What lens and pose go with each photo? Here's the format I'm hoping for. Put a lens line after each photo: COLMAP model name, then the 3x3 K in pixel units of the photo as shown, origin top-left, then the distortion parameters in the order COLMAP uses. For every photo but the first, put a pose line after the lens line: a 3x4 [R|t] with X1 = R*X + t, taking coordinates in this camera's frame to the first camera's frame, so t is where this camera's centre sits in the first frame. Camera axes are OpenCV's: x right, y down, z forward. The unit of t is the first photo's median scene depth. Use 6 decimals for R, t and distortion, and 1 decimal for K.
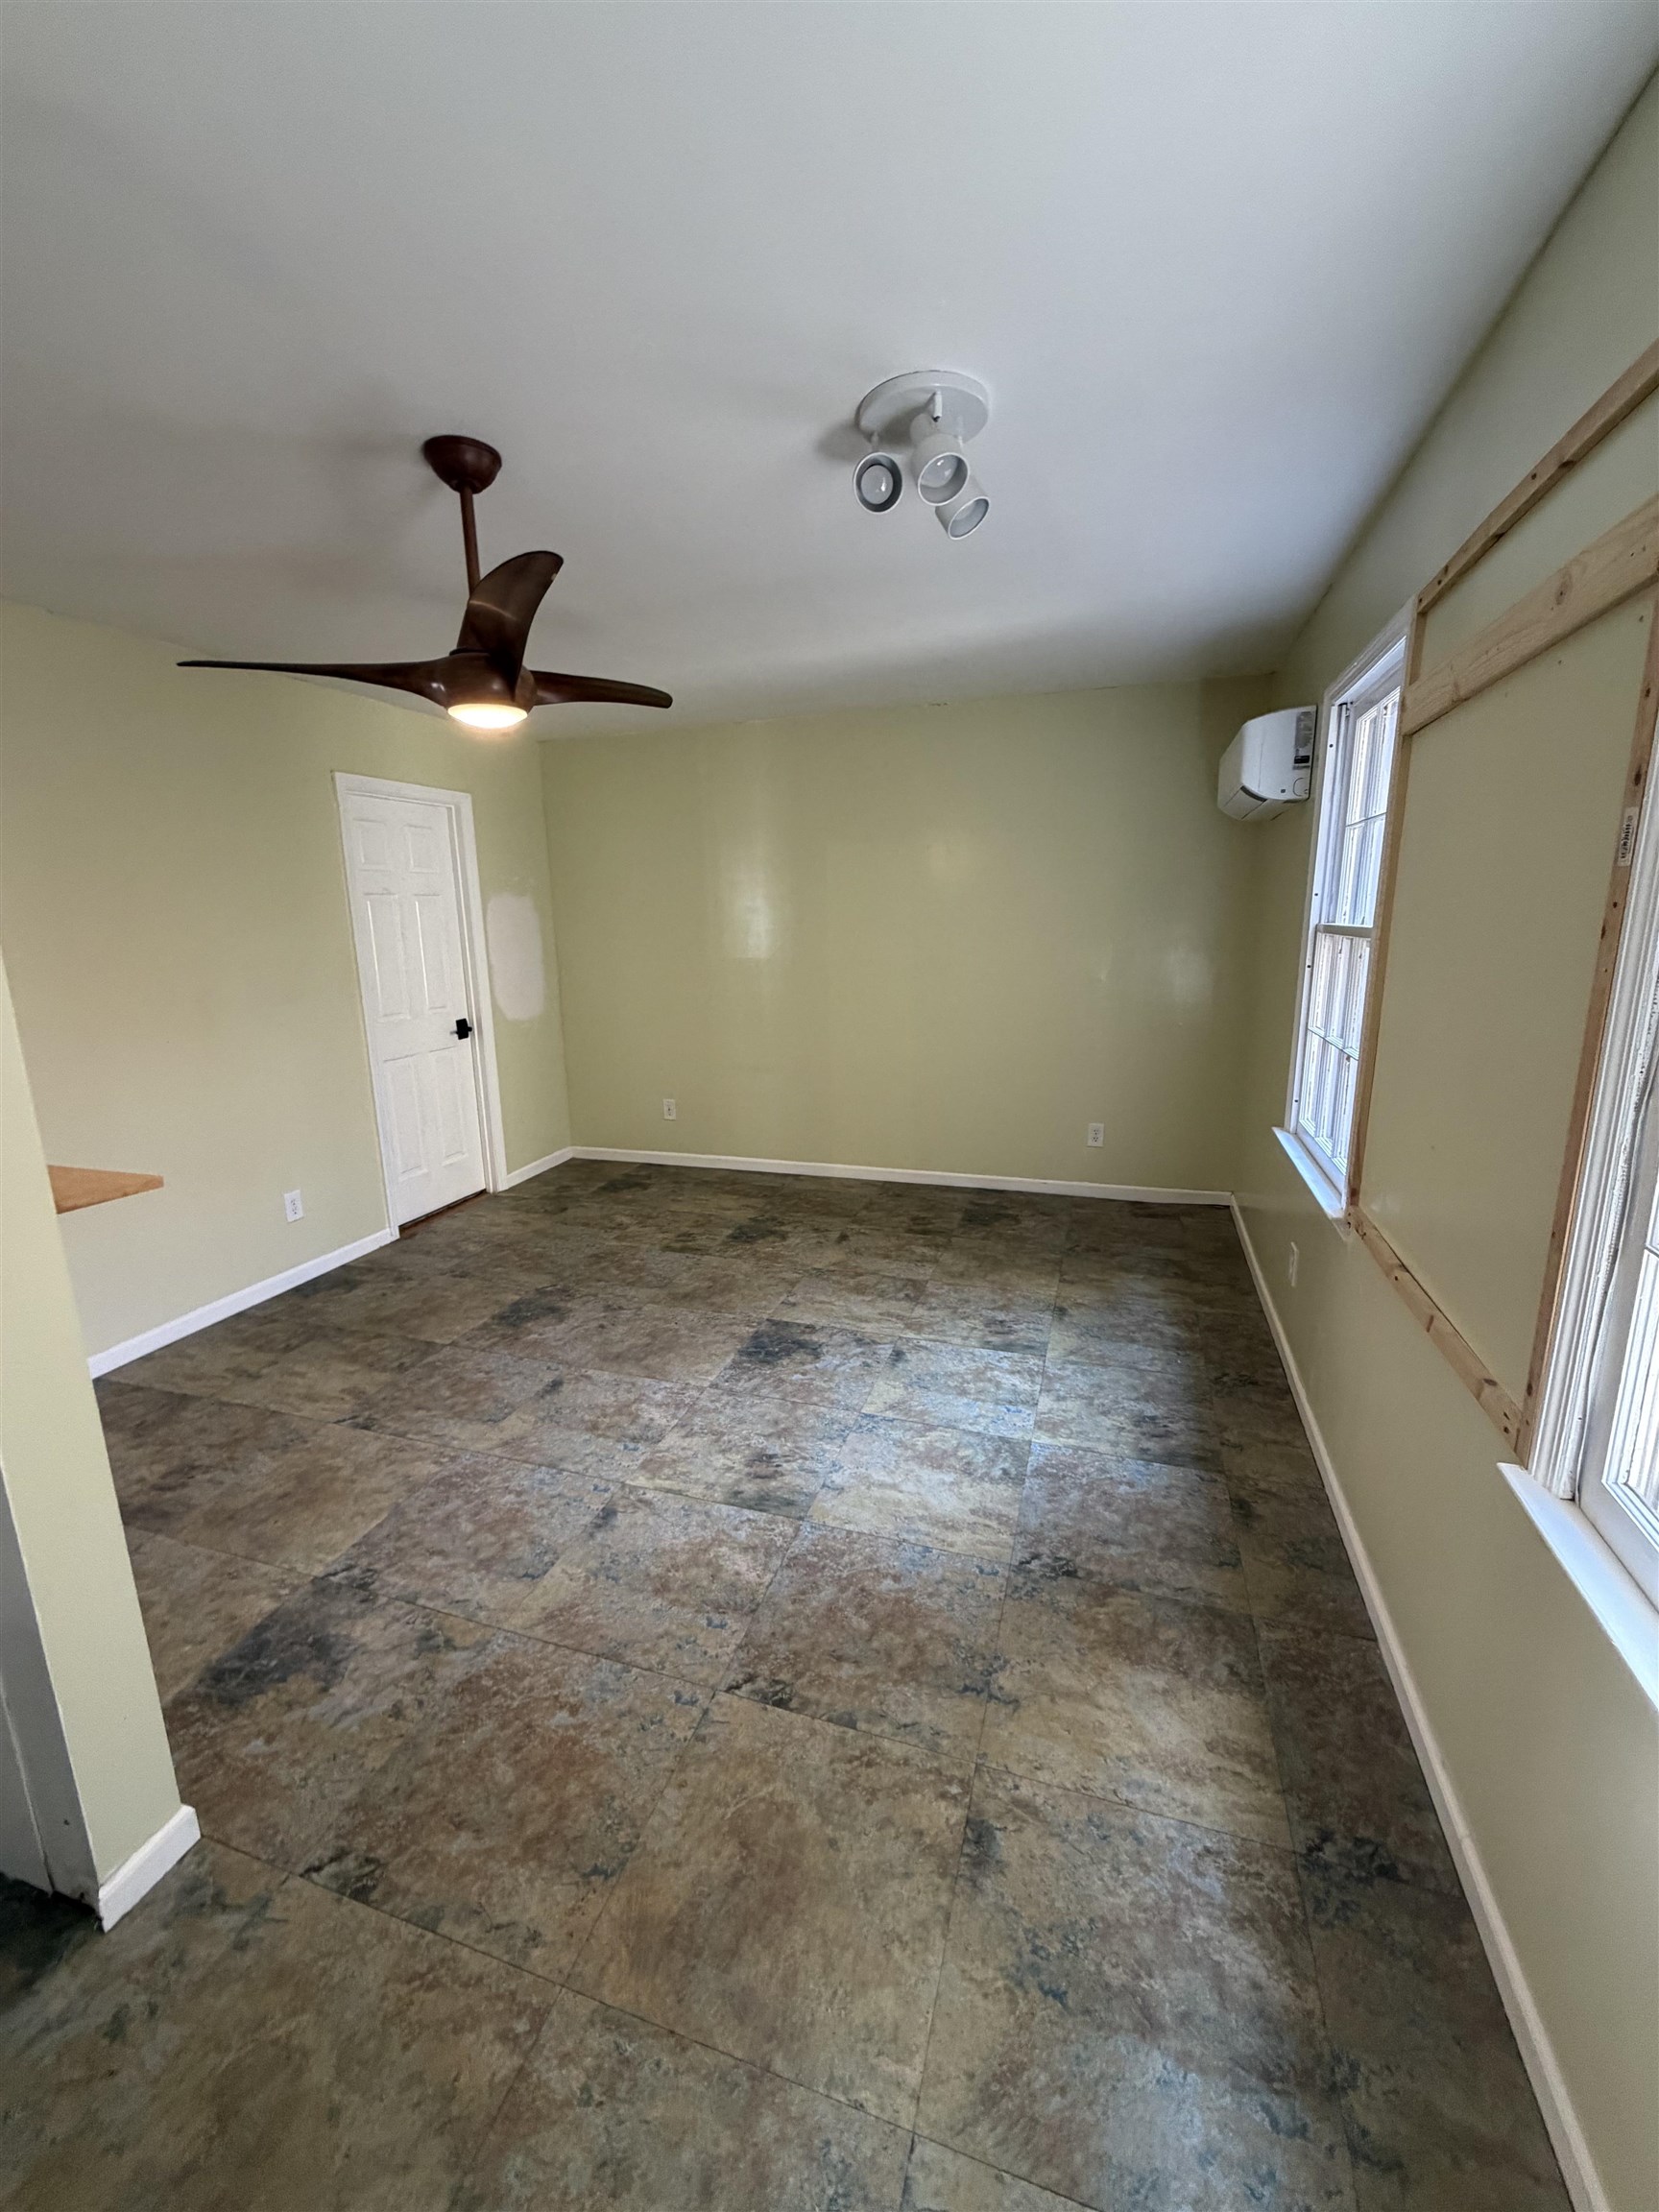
lens RADIAL K [[885.1, 0, 839.6], [0, 885.1, 1096.8], [0, 0, 1]] dist [-0.000895, 0.000436]
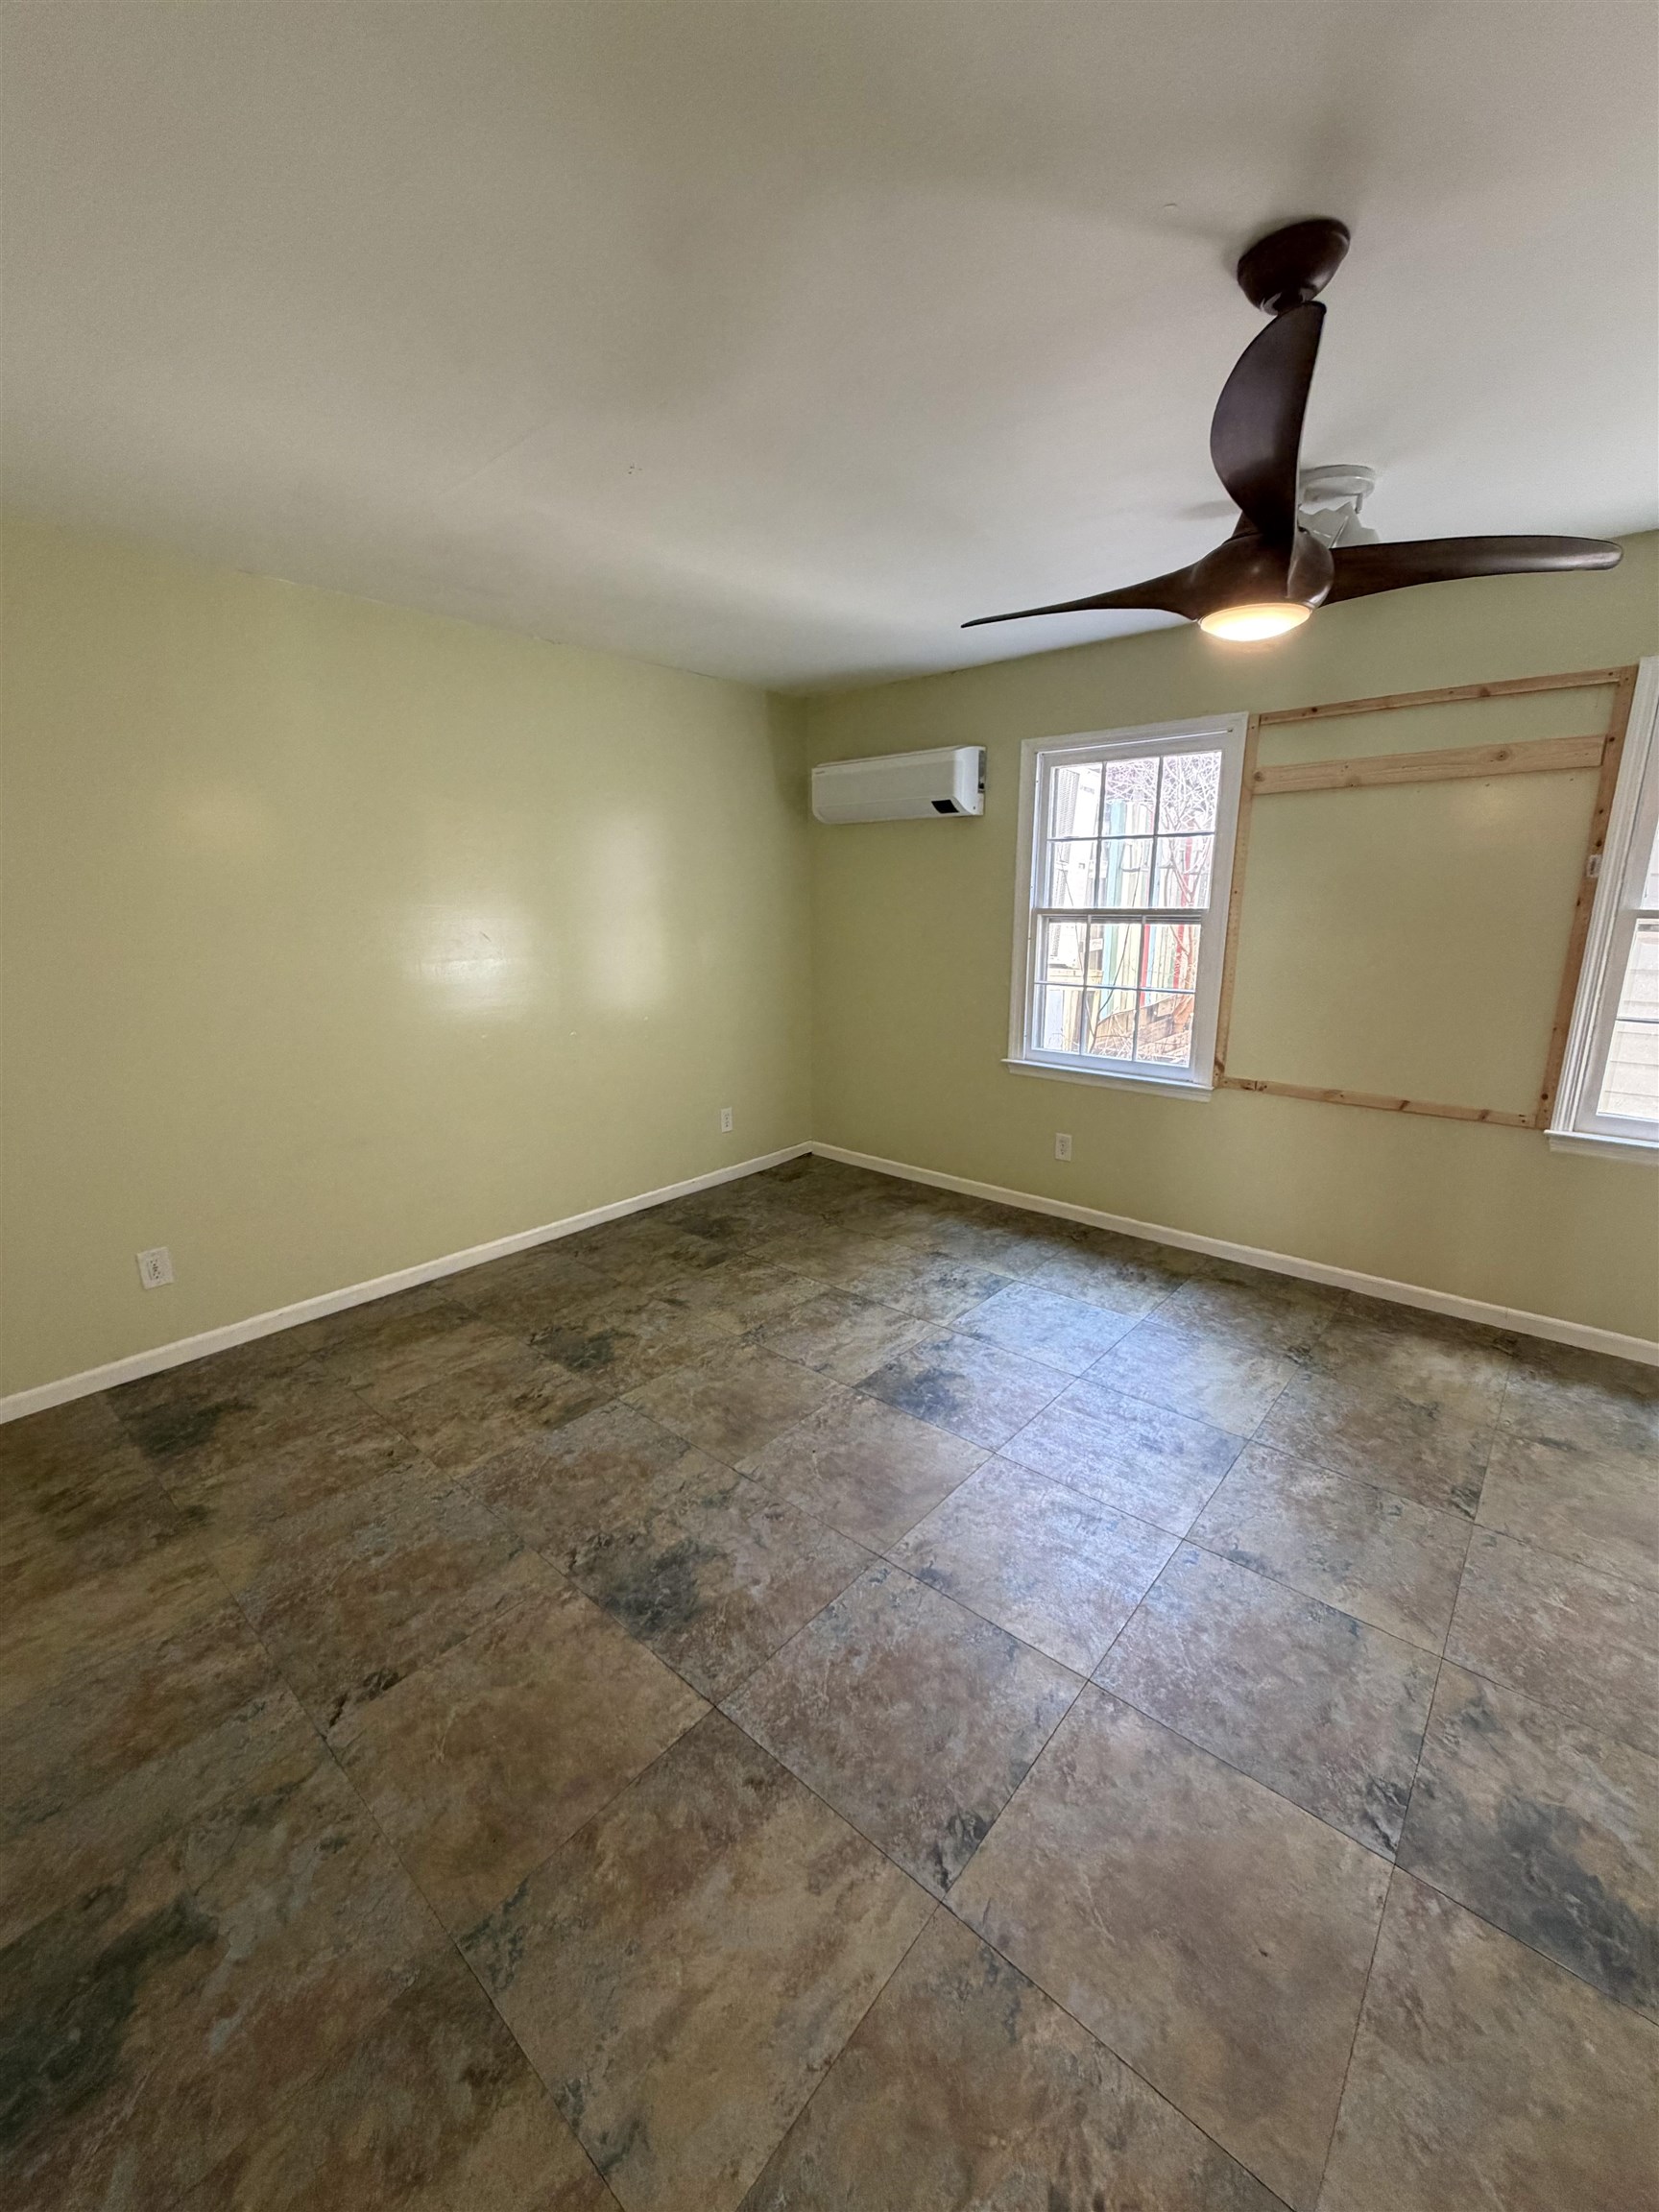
lens RADIAL K [[885.1, 0, 839.6], [0, 885.1, 1096.8], [0, 0, 1]] dist [-0.000895, 0.000436]
pose [[0.391669, -0.192864, 0.899666, -0.755338], [0.190000, 0.973664, 0.126011, -0.113633], [-0.900275, 0.121581, 0.417998, 0.622253]]
